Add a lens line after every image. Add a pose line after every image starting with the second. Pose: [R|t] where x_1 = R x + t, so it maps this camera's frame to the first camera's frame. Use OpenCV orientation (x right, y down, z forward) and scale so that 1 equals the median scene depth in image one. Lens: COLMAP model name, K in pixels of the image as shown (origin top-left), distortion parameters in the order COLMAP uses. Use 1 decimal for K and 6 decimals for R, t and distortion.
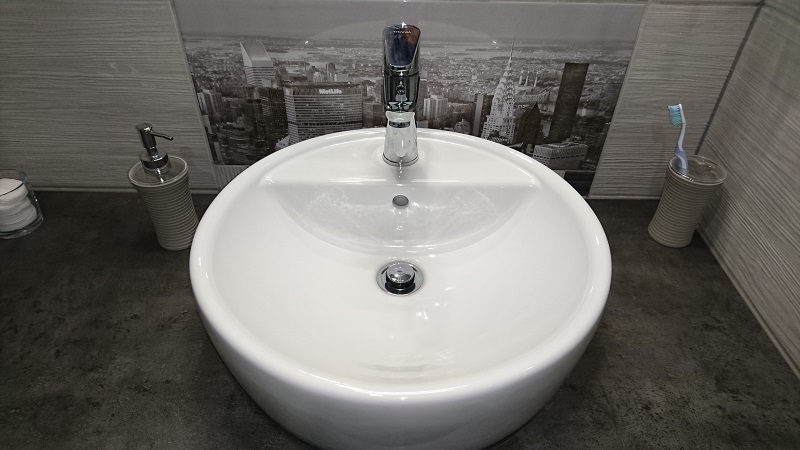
lens RADIAL K [[516.3, 0, 401.6], [0, 516.3, 227.6], [0, 0, 1]] dist [0.115878, -0.182855]
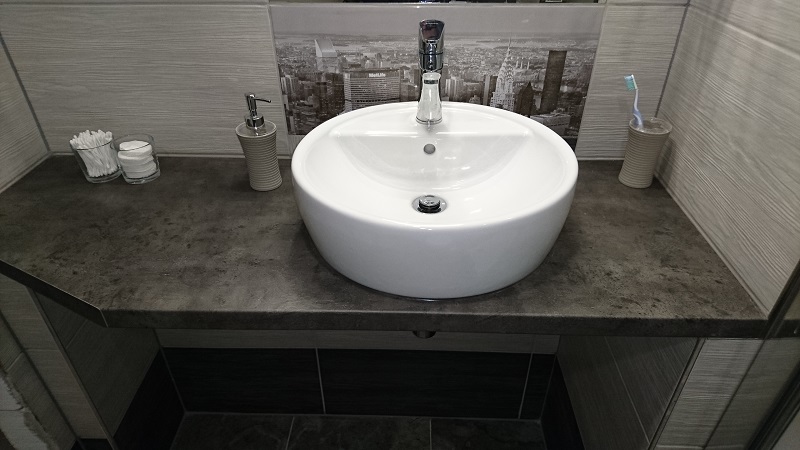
lens RADIAL K [[516.3, 0, 401.6], [0, 516.3, 227.6], [0, 0, 1]] dist [0.115878, -0.182855]
pose [[0.999590, -0.003845, -0.028368, -0.036147], [0.001251, 0.995857, -0.090923, 0.265018], [0.028600, 0.090850, 0.995454, -0.326427]]
